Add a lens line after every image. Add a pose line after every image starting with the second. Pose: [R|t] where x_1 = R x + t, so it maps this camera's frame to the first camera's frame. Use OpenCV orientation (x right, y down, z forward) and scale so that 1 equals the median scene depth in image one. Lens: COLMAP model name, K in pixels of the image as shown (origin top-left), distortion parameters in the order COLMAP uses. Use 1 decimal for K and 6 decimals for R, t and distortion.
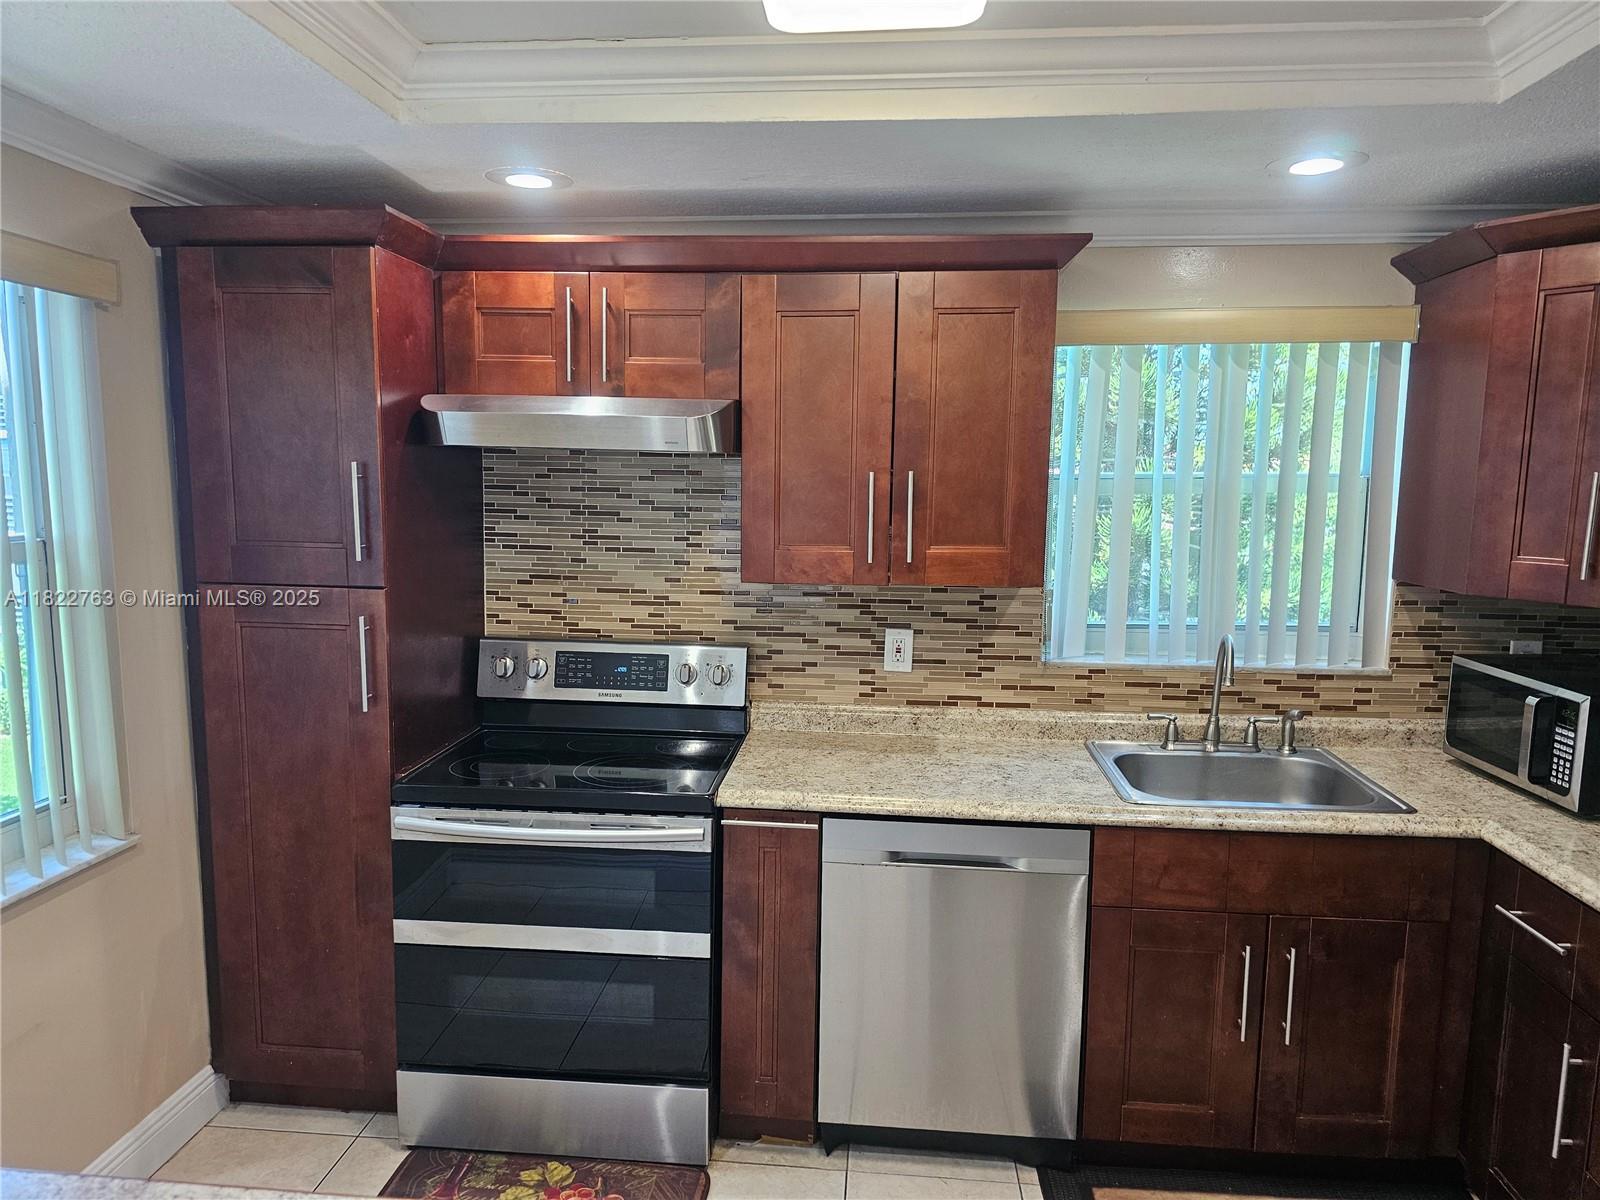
lens RADIAL K [[1080.4, 0, 776.2], [0, 1080.4, 608.4], [0, 0, 1]] dist [0.056002, -0.051430]
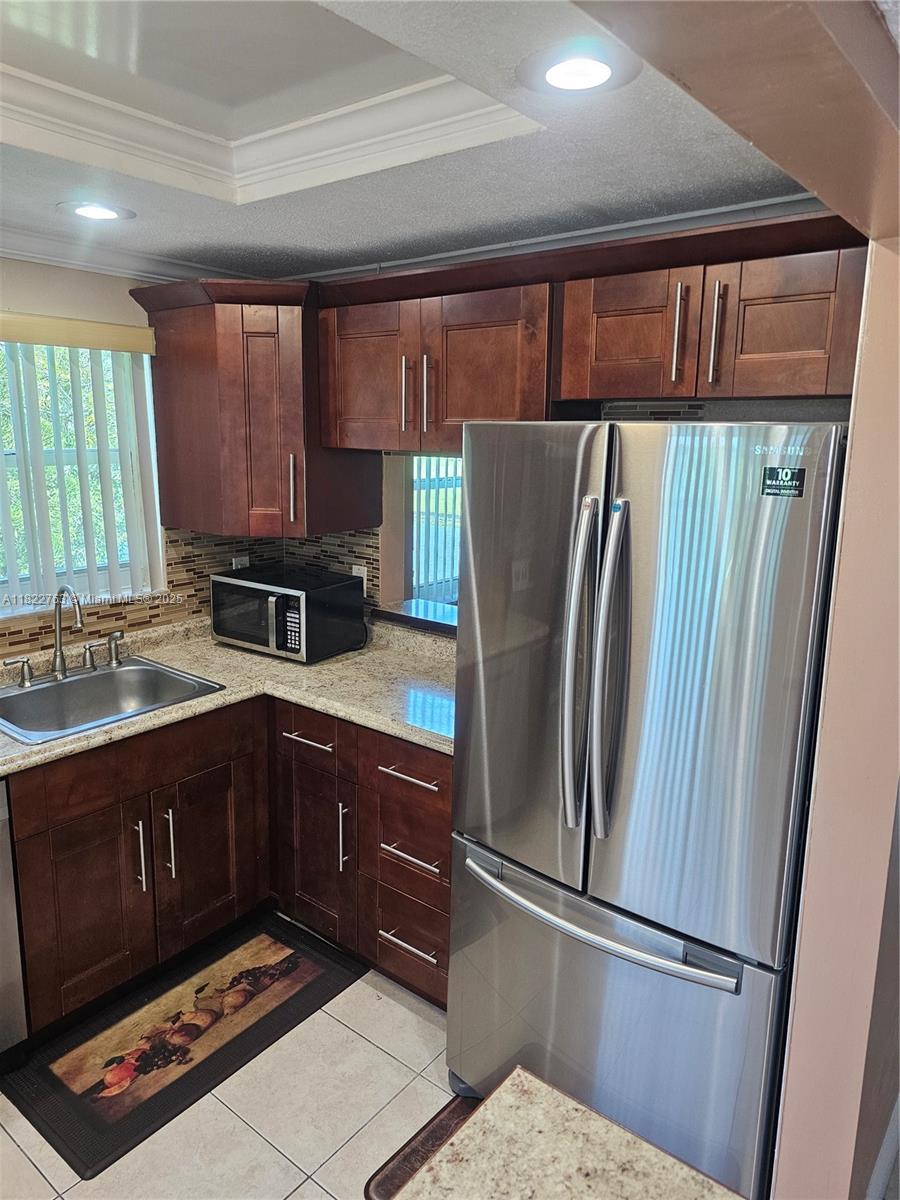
lens RADIAL K [[810.3, 0, 449.4], [0, 810.3, 580.1], [0, 0, 1]] dist [0.056002, -0.051430]
pose [[0.542649, -0.156467, 0.825257, -0.130874], [0.096619, 0.987603, 0.123716, -0.061646], [-0.834384, 0.012601, 0.551039, 0.138821]]
